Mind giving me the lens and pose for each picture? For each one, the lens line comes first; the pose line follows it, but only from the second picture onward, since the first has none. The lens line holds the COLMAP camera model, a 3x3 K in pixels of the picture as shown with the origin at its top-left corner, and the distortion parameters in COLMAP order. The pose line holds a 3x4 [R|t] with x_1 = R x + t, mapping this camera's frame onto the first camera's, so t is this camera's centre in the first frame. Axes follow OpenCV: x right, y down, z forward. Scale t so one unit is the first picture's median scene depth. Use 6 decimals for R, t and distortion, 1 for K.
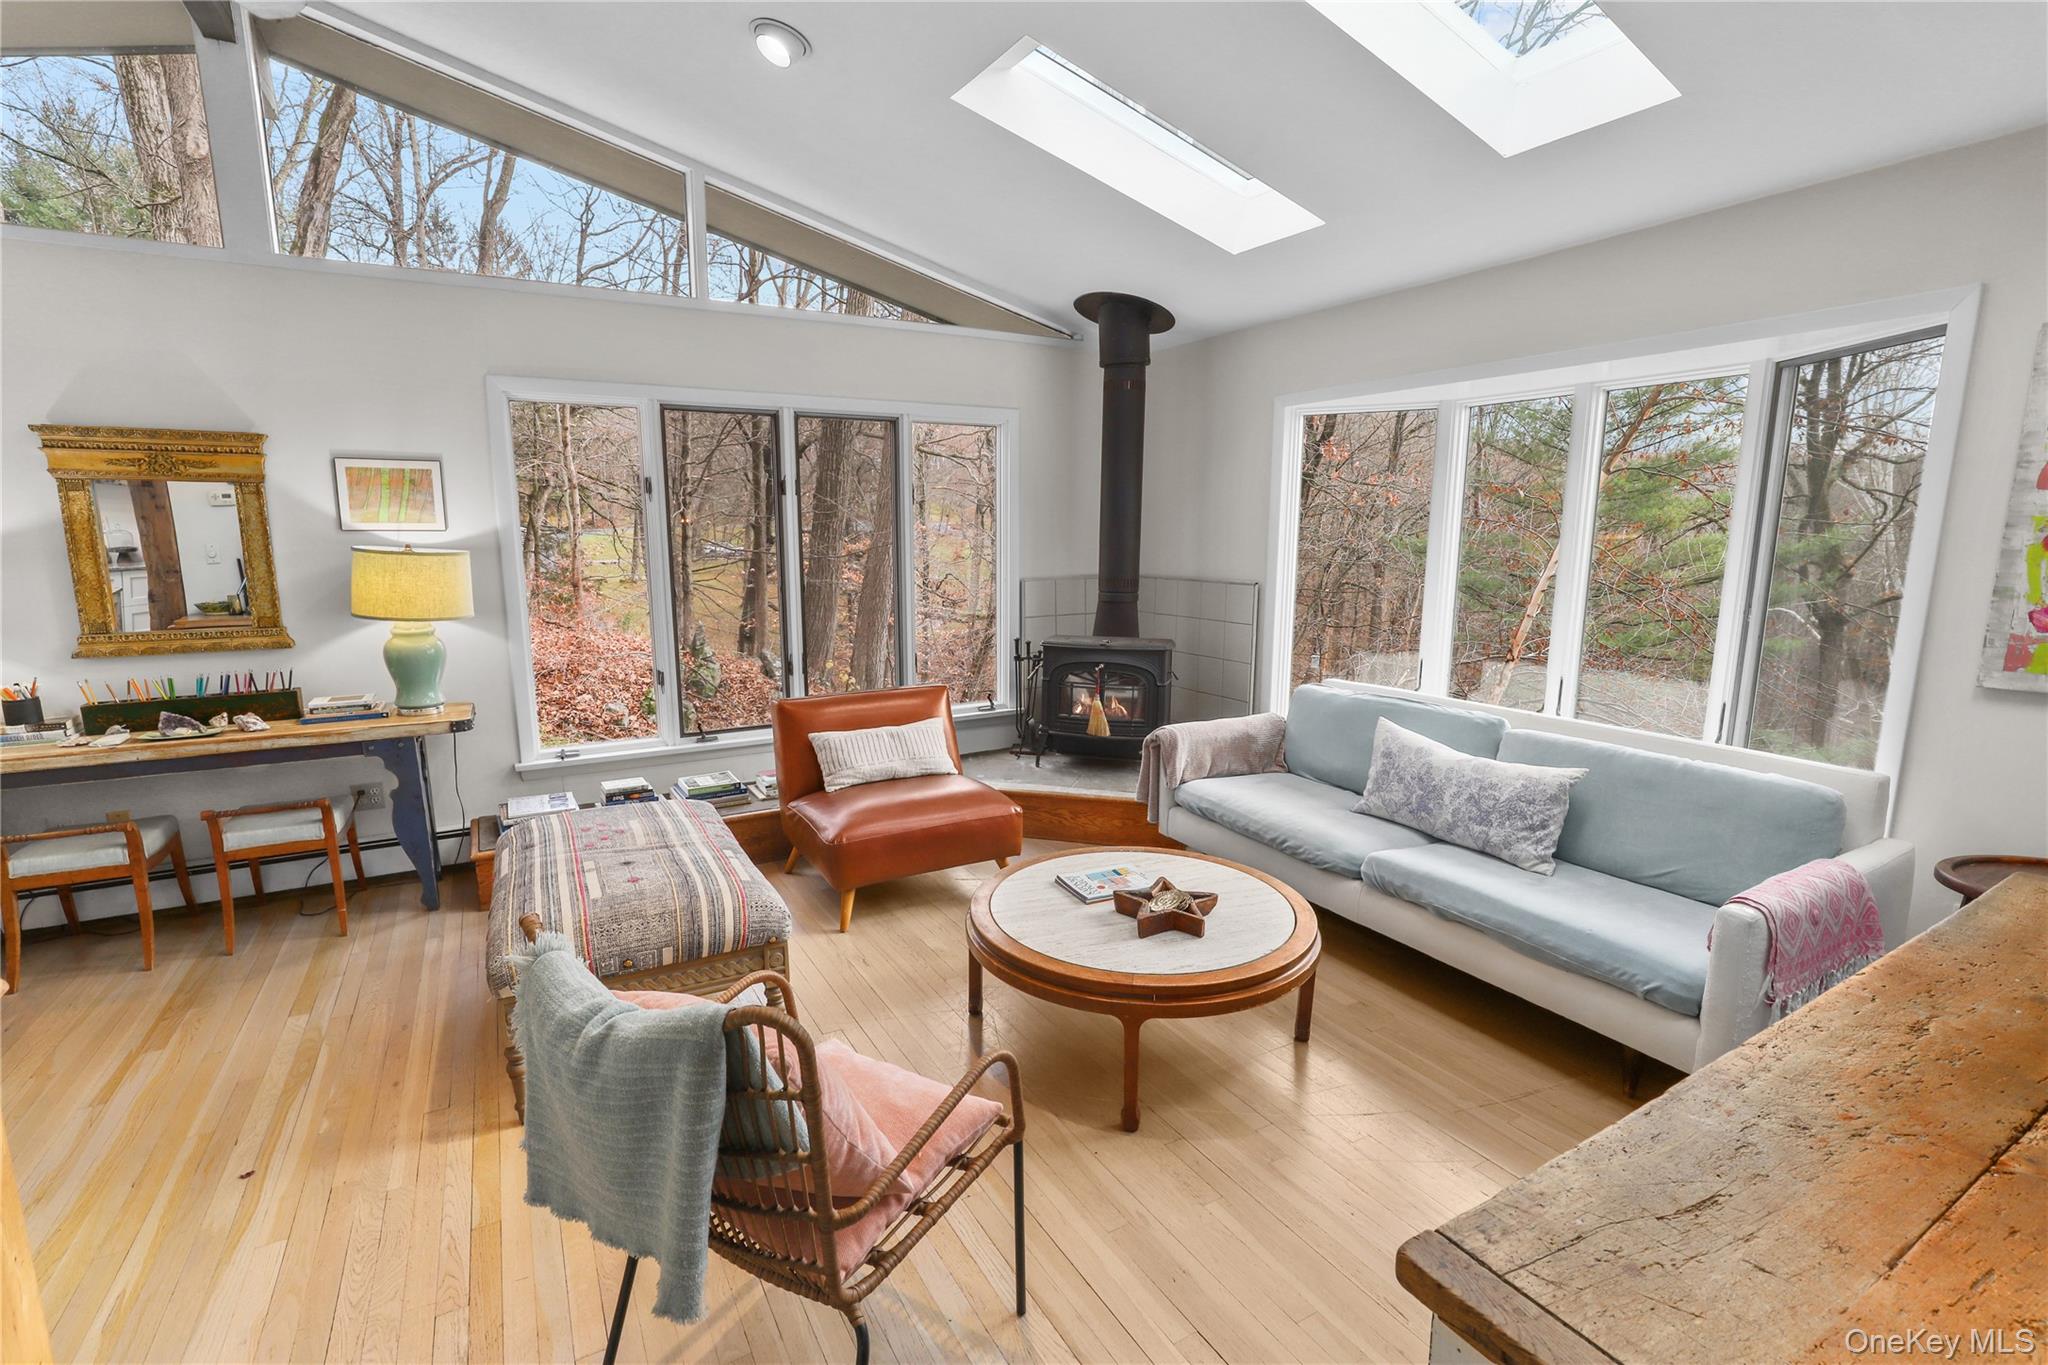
lens RADIAL K [[940.4, 0, 1024.0], [0, 940.4, 682.5], [0, 0, 1]] dist [0.010577, 0.000300]
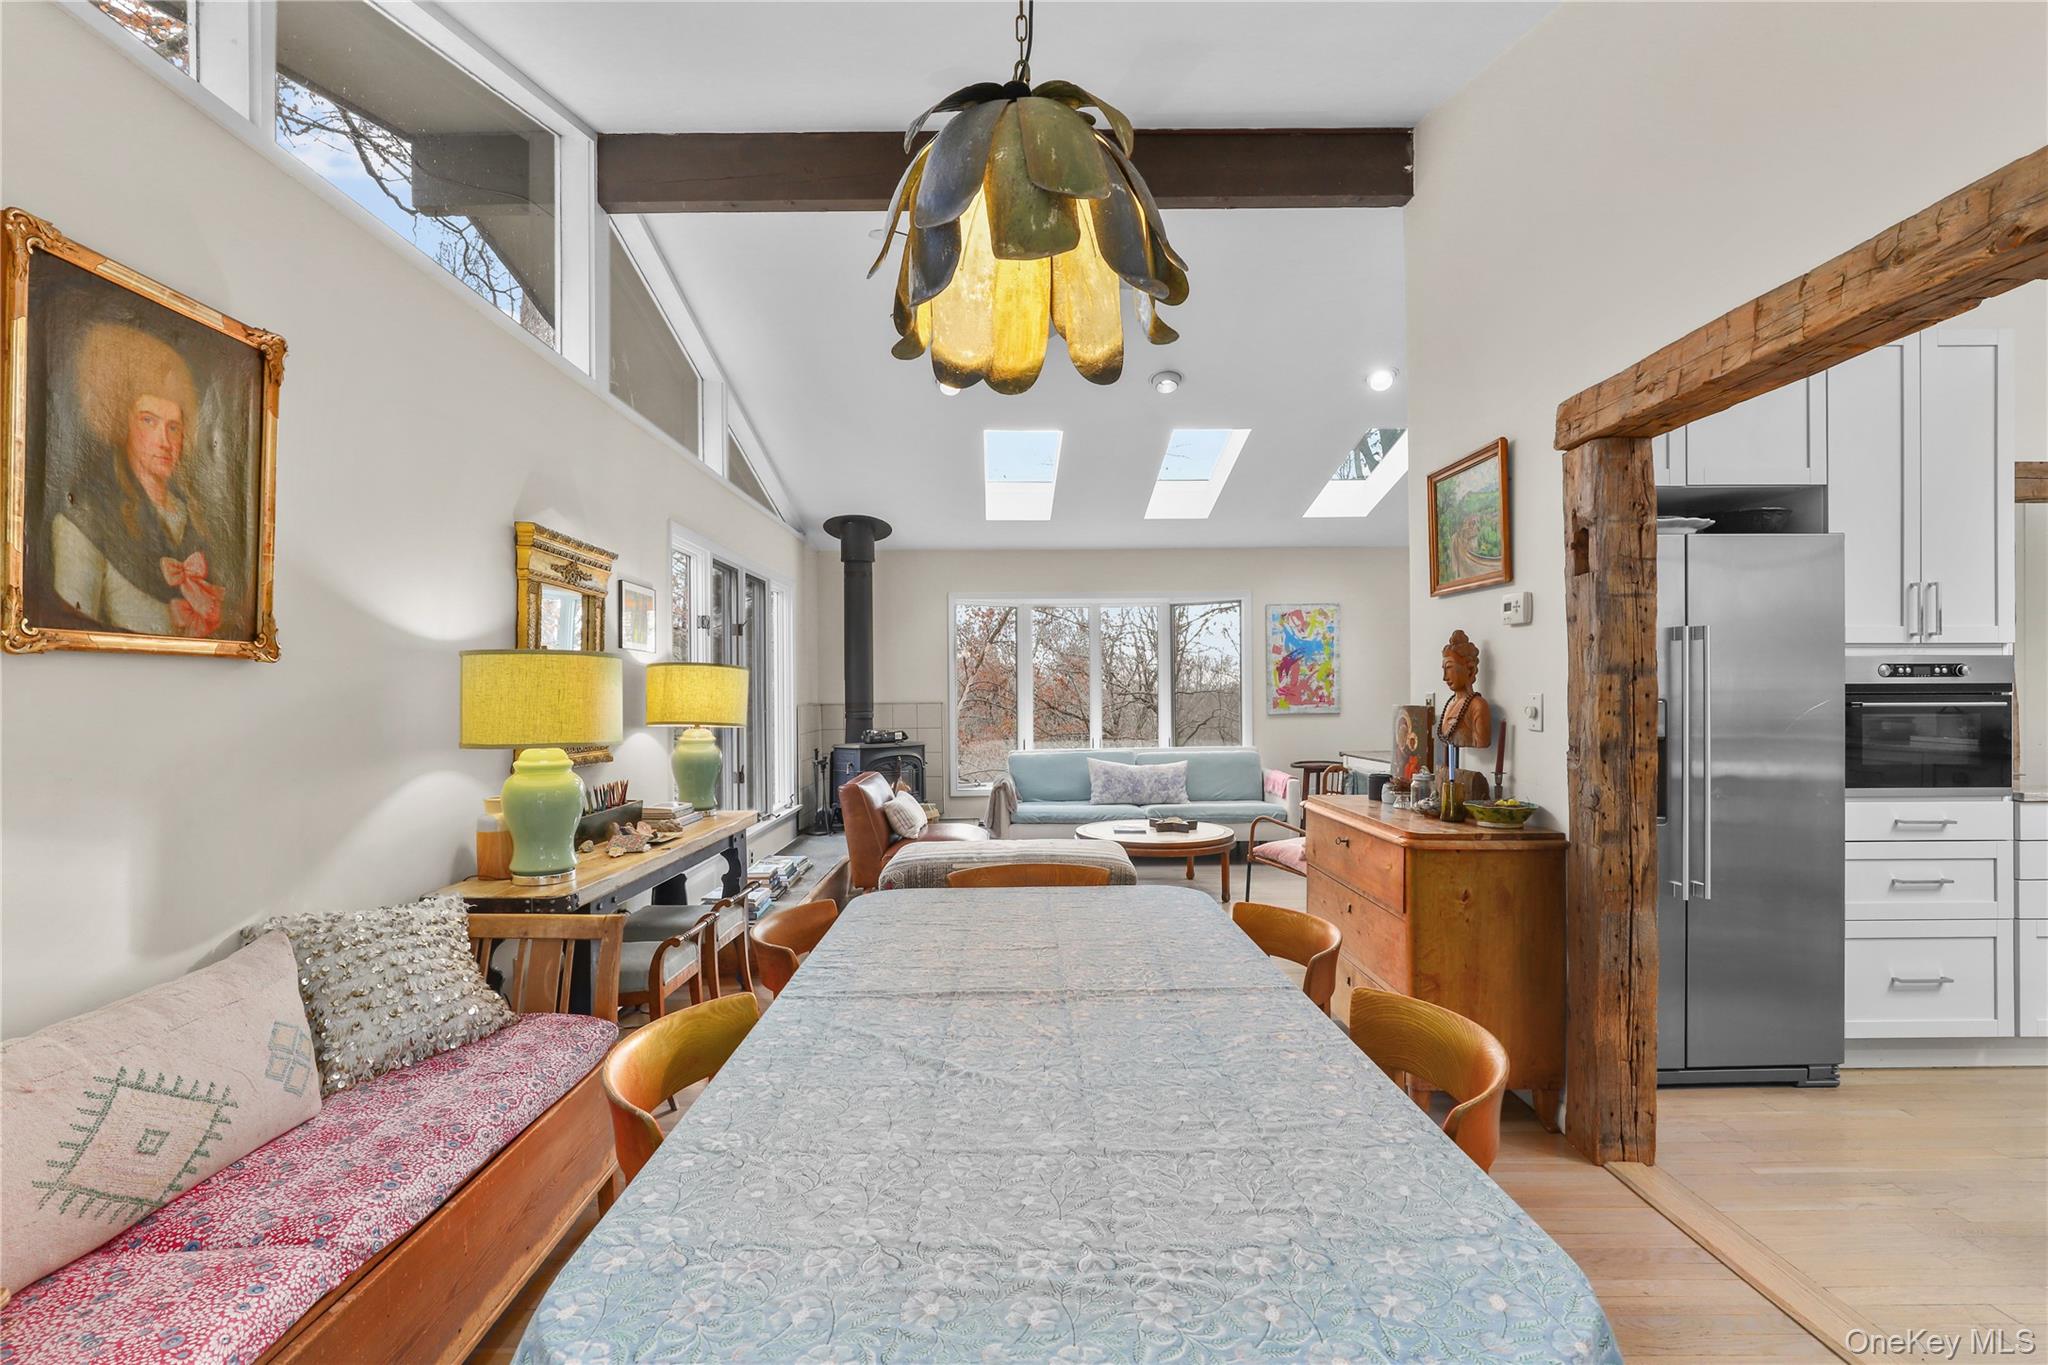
lens RADIAL K [[940.4, 0, 1024.0], [0, 940.4, 682.5], [0, 0, 1]] dist [0.010577, 0.000300]
pose [[0.484006, 0.009450, 0.875014, -1.516605], [0.158175, 0.982525, -0.098104, 0.056076], [-0.860650, 0.185889, 0.474054, 0.139395]]
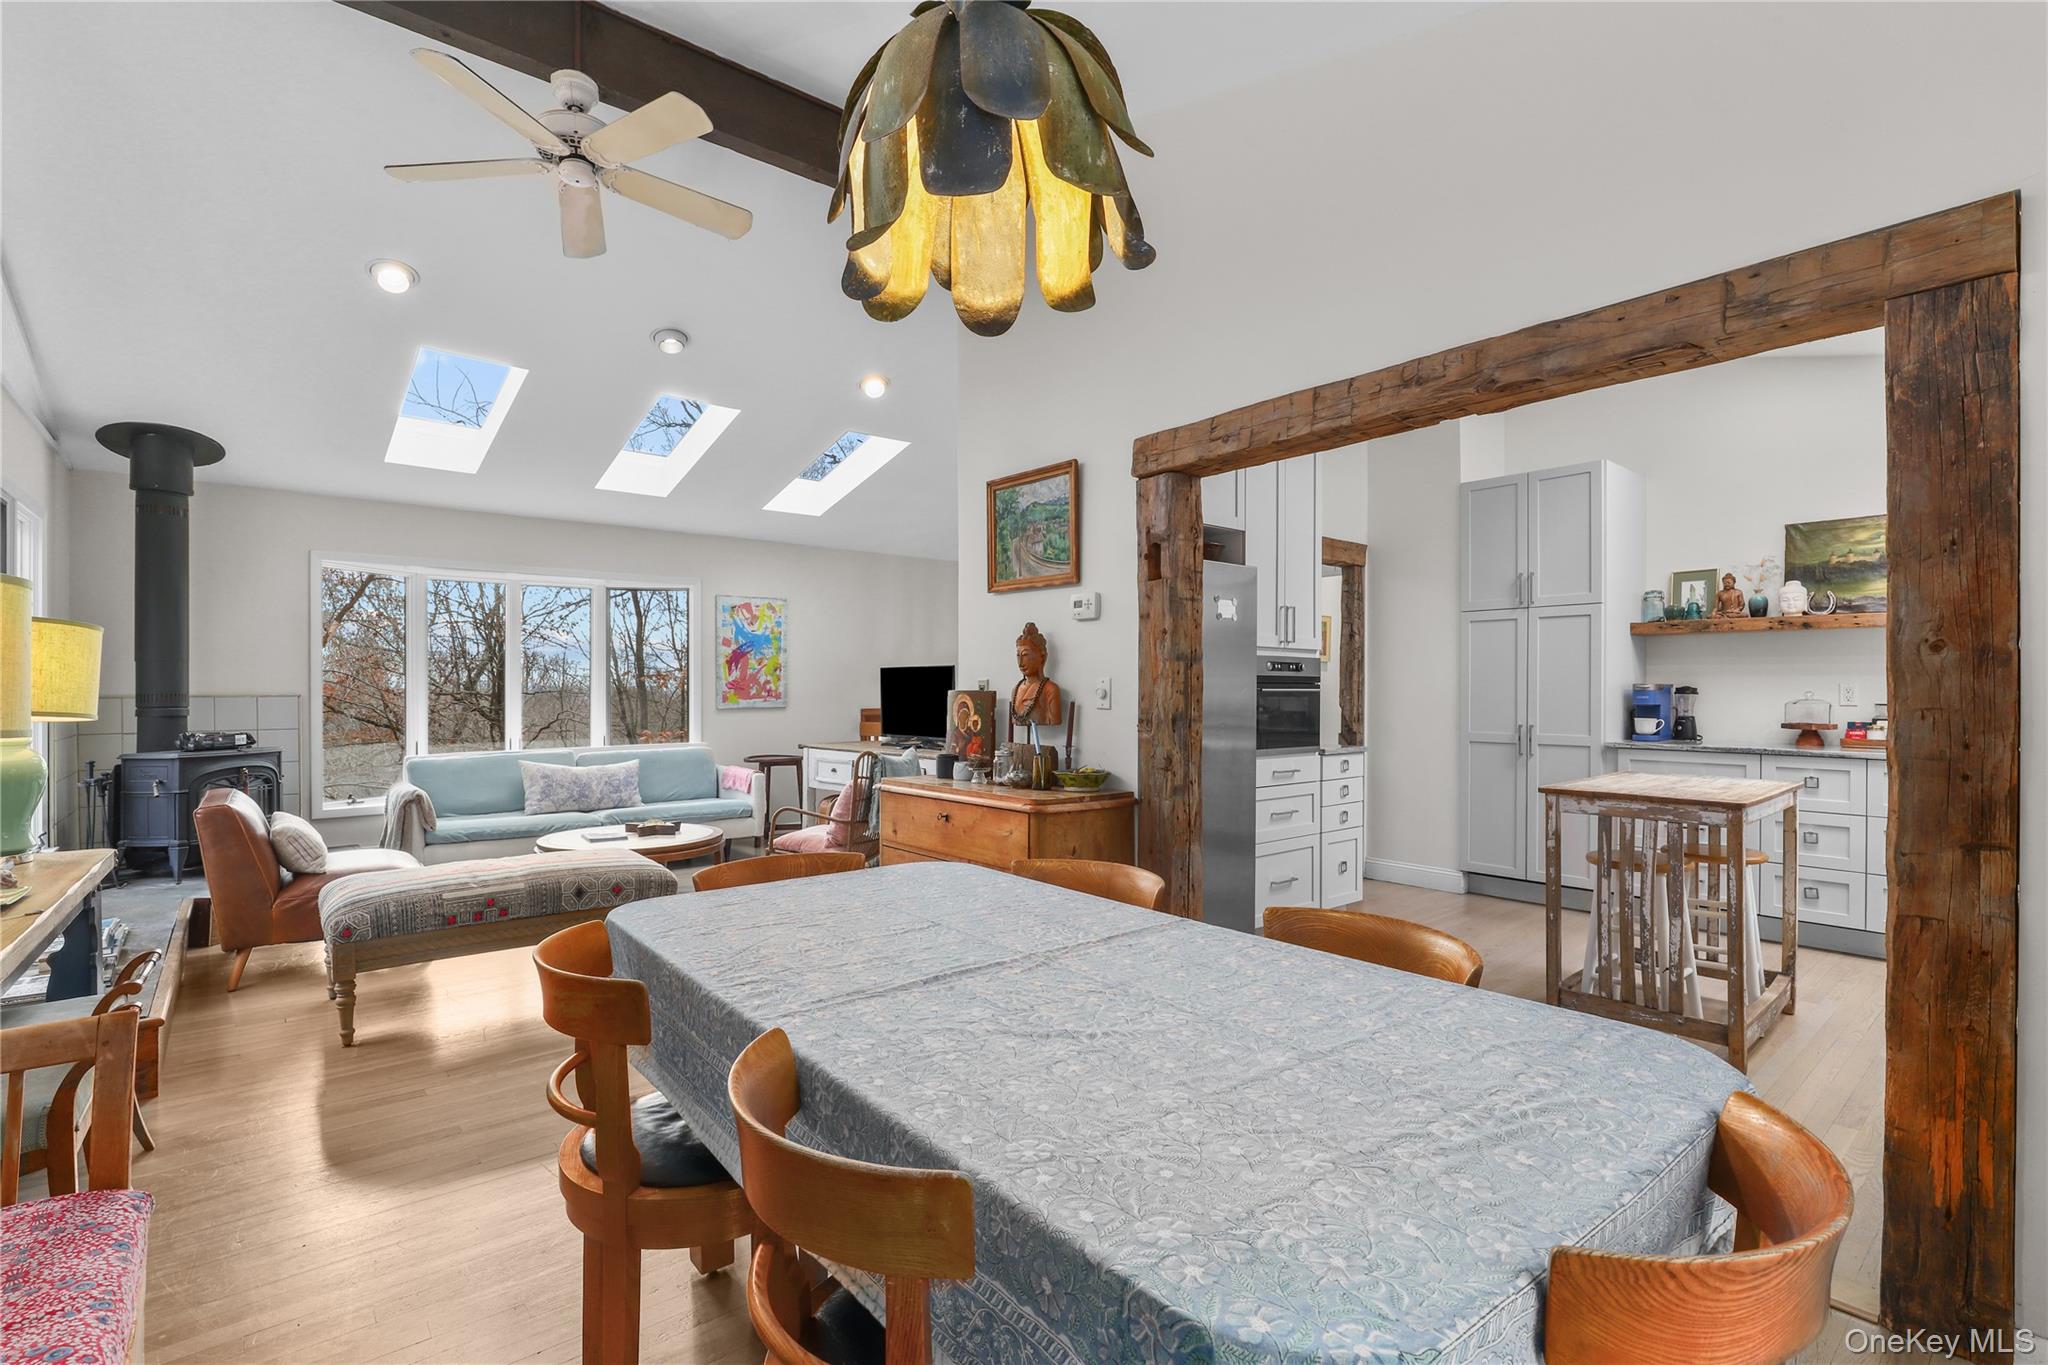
lens RADIAL K [[959.1, 0, 1010.2], [0, 959.1, 693.8], [0, 0, 1]] dist [-0.012225, 0.007964]
pose [[-0.162473, 0.002376, 0.986710, -1.550058], [0.174474, 0.984309, 0.026359, 0.027939], [-0.971165, 0.176438, -0.160338, 0.408575]]
